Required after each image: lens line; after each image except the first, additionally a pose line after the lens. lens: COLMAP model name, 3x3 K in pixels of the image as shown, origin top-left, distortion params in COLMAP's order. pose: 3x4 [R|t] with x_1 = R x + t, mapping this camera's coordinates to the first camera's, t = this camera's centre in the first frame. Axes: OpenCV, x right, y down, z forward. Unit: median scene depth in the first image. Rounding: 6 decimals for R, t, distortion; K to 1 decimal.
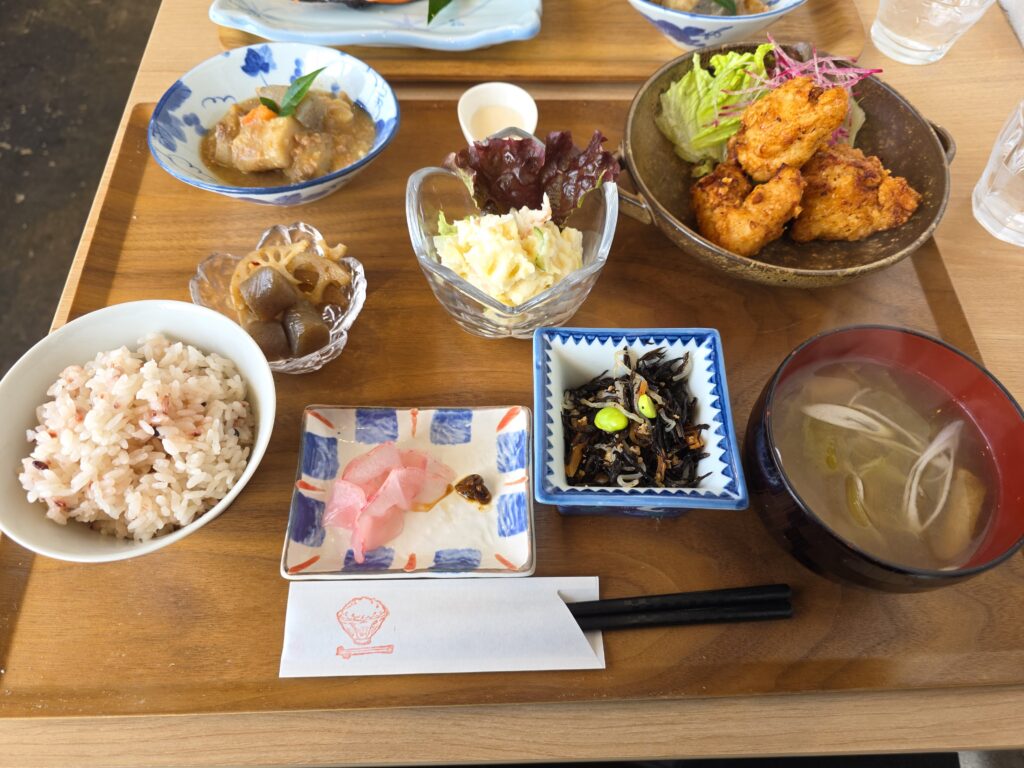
lens RADIAL K [[684.6, 0, 512.0], [0, 684.6, 384.0], [0, 0, 1]] dist [-0.000209, 0.002765]
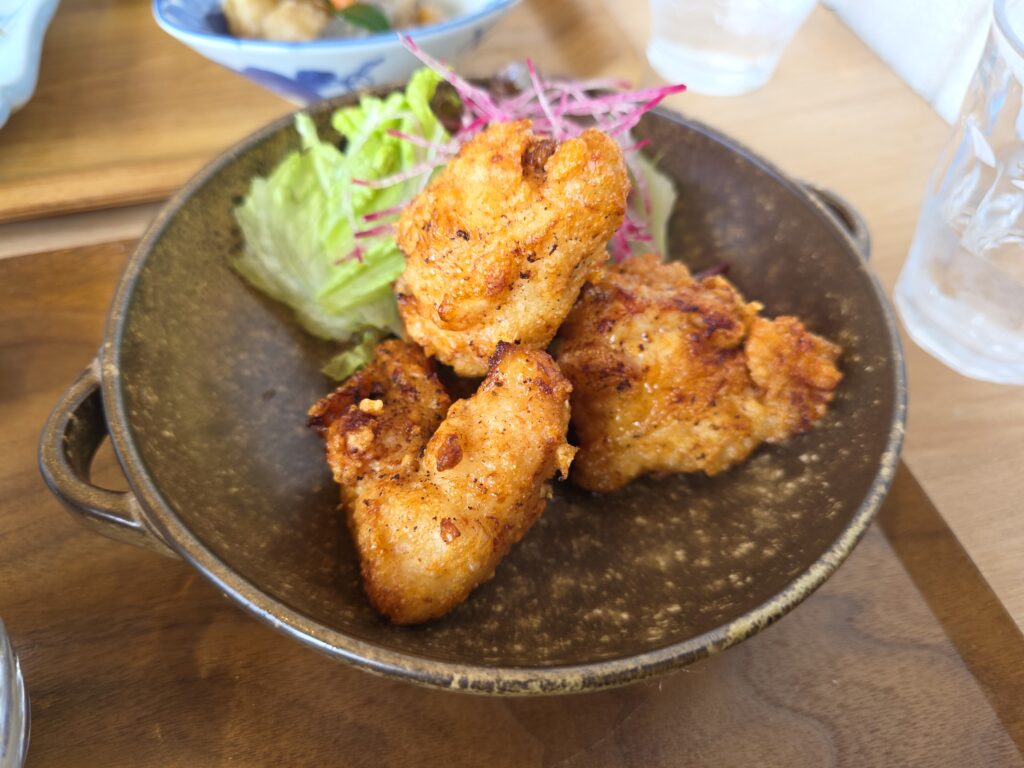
lens RADIAL K [[687.3, 0, 484.0], [0, 687.3, 383.5], [0, 0, 1]] dist [-0.022989, -0.003890]
pose [[0.972011, -0.187033, 0.142171, 0.316667], [0.204029, 0.972050, -0.116151, -0.248159], [-0.116473, 0.141907, 0.983004, 0.609340]]
